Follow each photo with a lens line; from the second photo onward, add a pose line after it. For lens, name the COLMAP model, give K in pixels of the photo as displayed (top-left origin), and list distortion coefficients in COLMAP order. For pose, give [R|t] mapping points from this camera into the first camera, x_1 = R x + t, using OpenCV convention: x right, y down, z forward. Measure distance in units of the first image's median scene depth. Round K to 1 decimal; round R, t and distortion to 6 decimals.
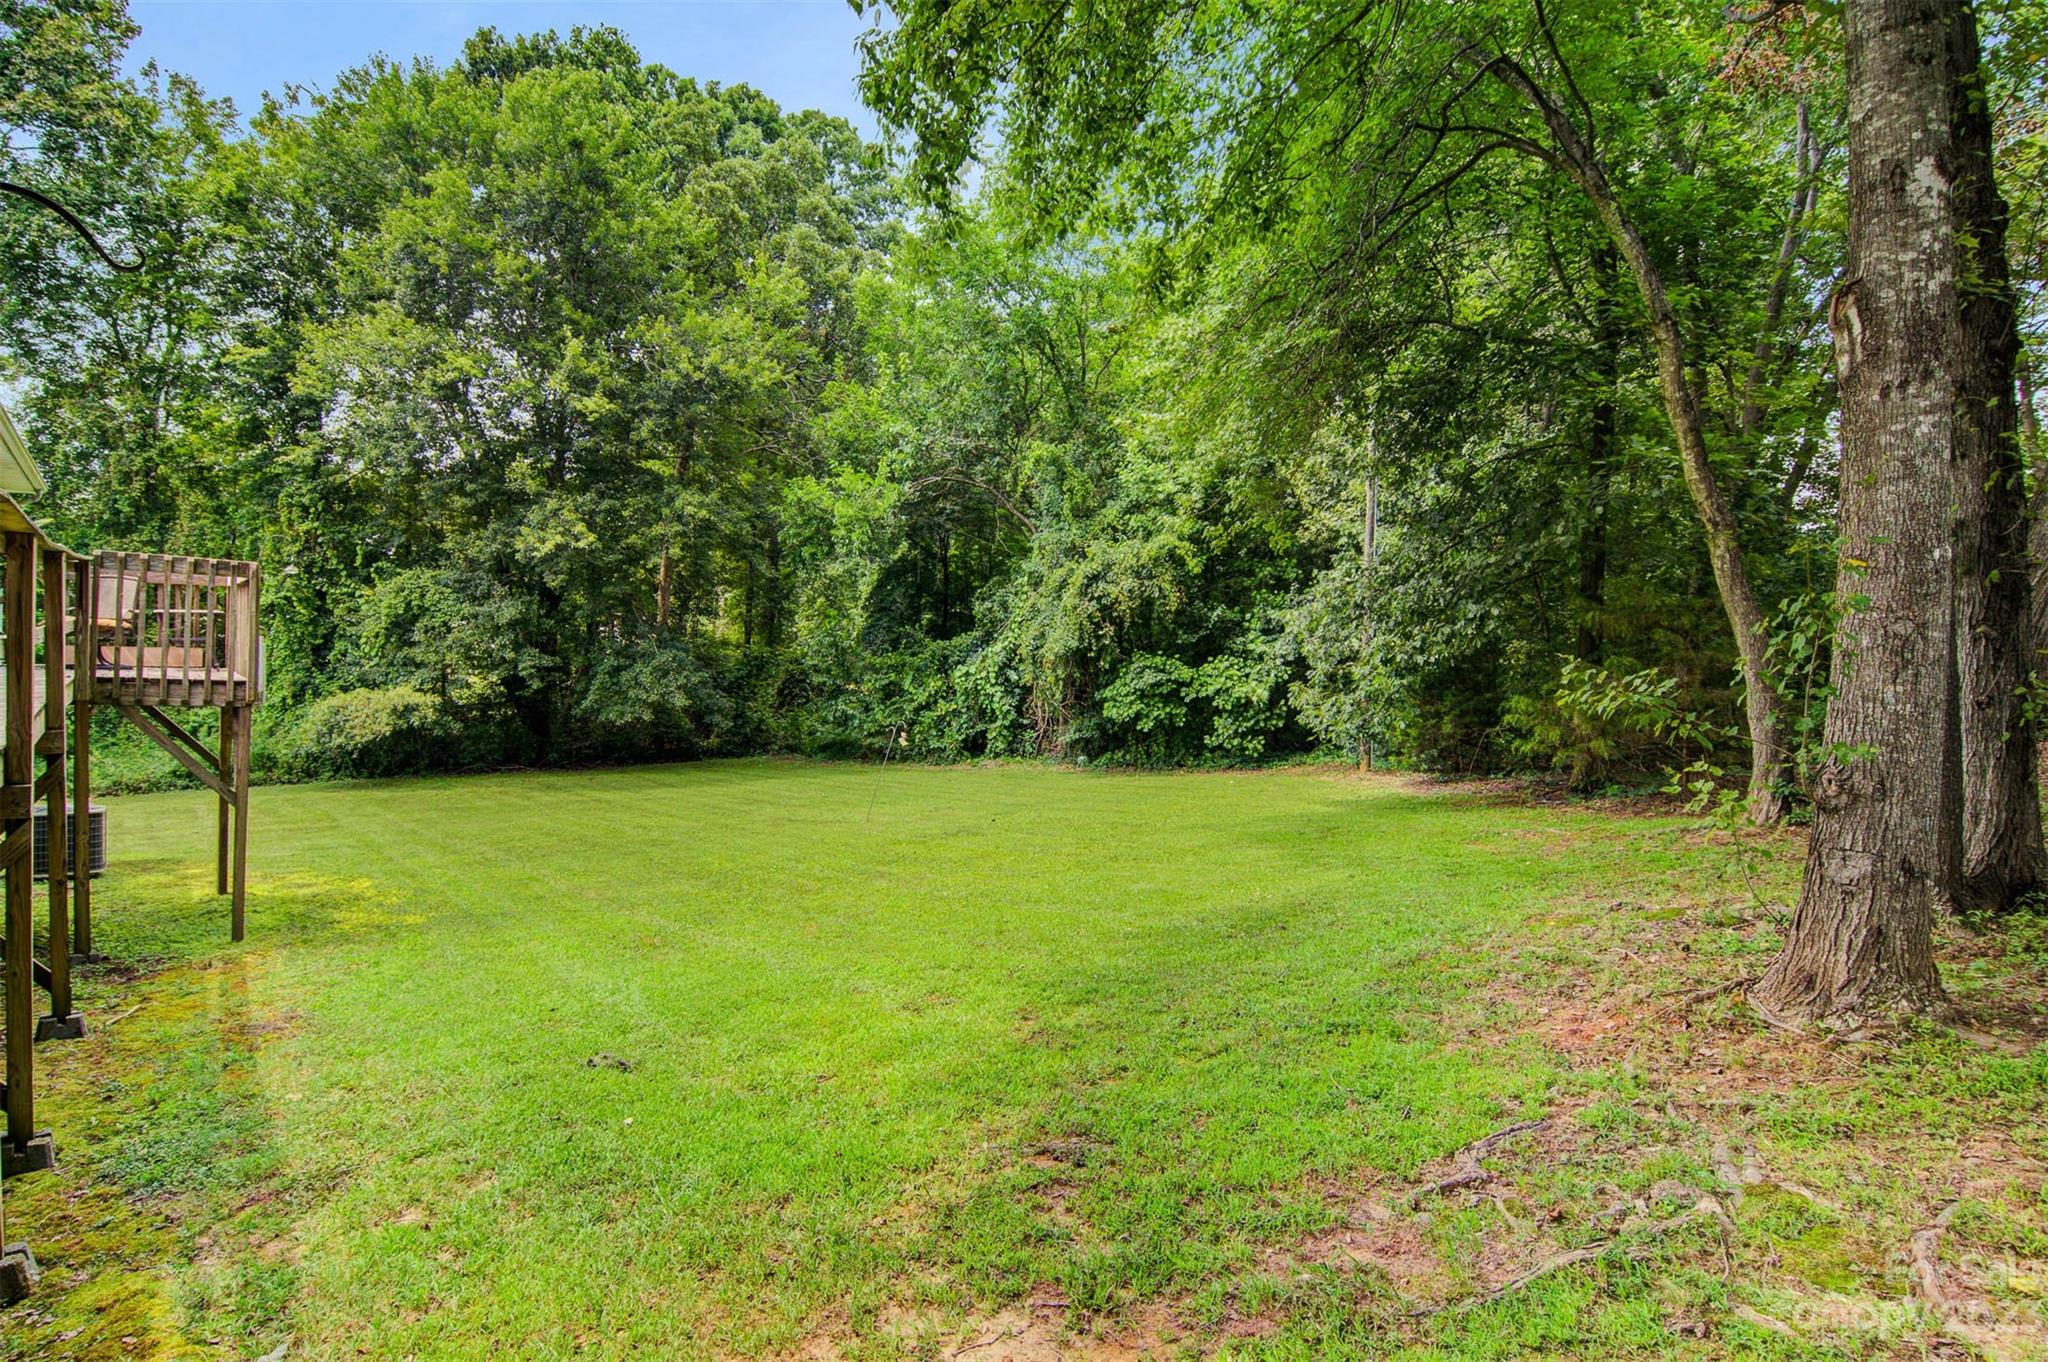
lens RADIAL K [[1079.9, 0, 1046.3], [0, 1079.9, 677.4], [0, 0, 1]] dist [0.002158, -0.003781]
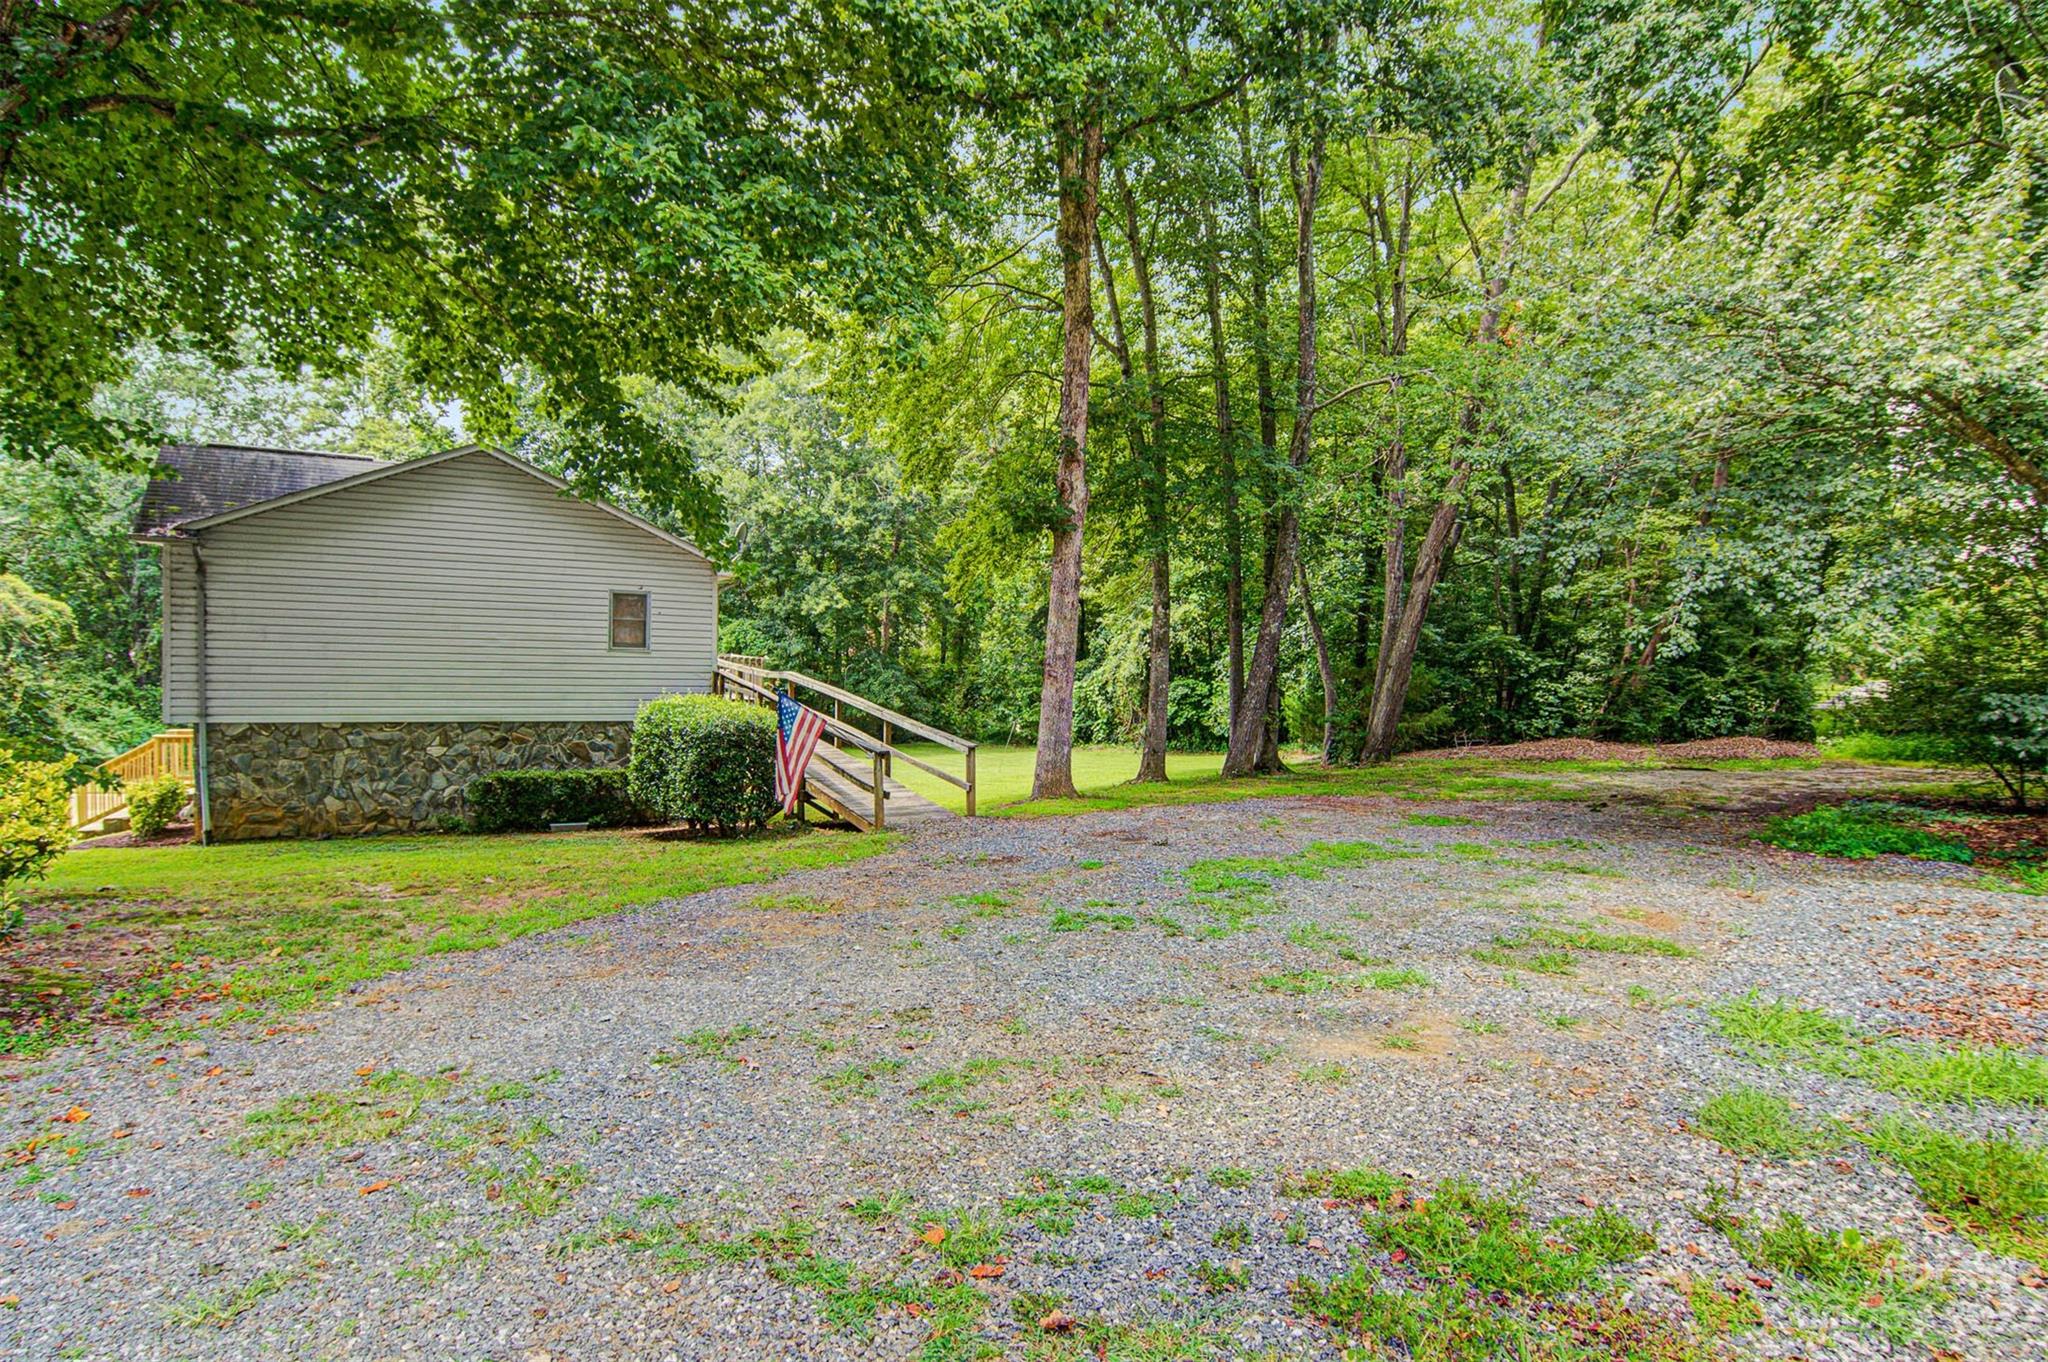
lens RADIAL K [[1079.9, 0, 1051.5], [0, 1079.9, 690.0], [0, 0, 1]] dist [0.002158, -0.003781]
pose [[0.984171, 0.009849, -0.176947, 0.158935], [-0.007456, 0.999872, 0.014181, -0.021722], [0.177064, -0.012637, 0.984118, -0.503741]]
